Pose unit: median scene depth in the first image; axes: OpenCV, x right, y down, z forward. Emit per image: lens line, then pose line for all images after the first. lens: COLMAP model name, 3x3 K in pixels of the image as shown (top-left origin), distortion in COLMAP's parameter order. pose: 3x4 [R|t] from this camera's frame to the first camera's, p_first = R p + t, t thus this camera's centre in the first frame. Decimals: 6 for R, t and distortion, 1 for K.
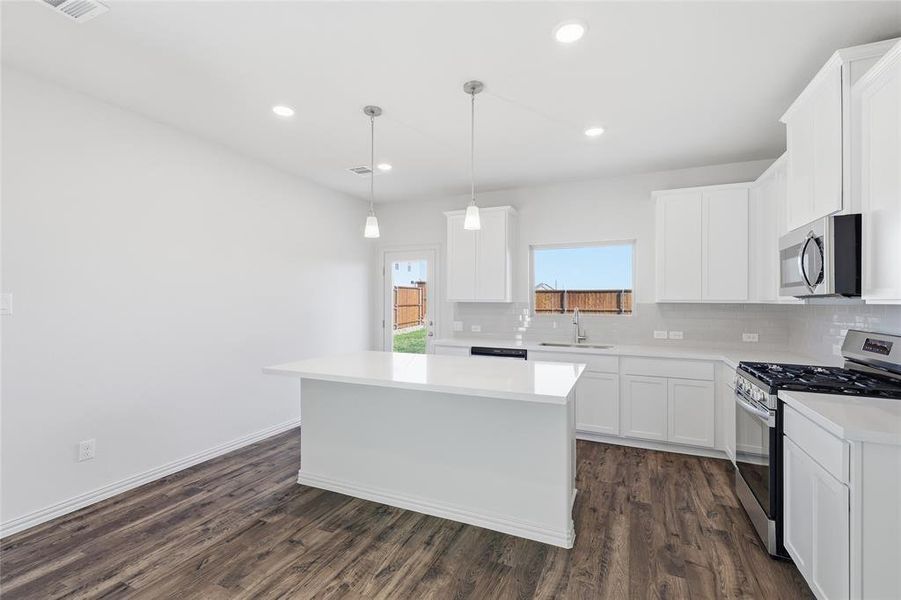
lens RADIAL K [[397.1, 0, 444.0], [0, 397.1, 299.5], [0, 0, 1]] dist [0.003228, -0.001852]
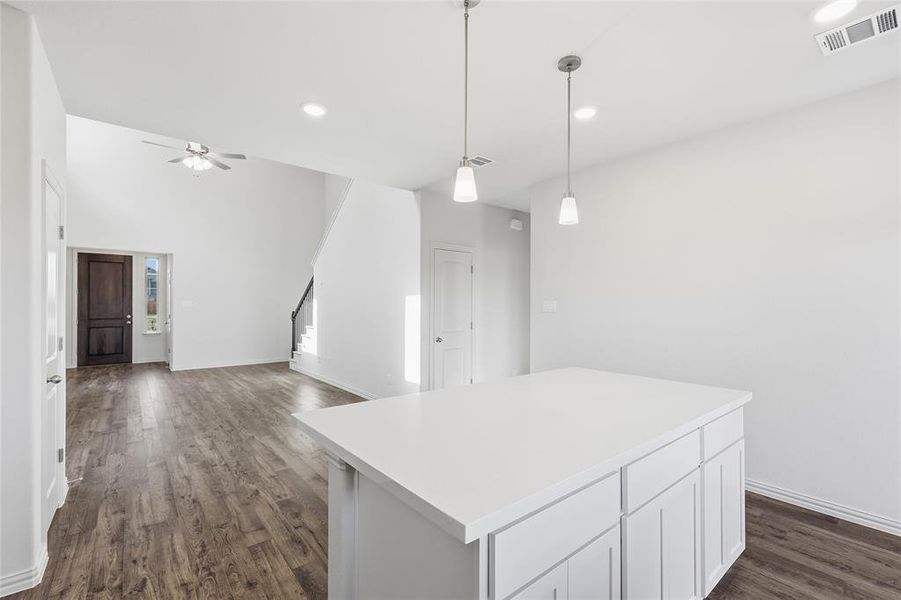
lens RADIAL K [[395.8, 0, 456.7], [0, 395.8, 303.3], [0, 0, 1]] dist [-0.001769, -0.000042]
pose [[-0.424847, -0.004950, -0.905252, 0.640815], [-0.000949, 0.999987, -0.005023, 0.007380], [0.905265, -0.001275, -0.424846, 1.165370]]
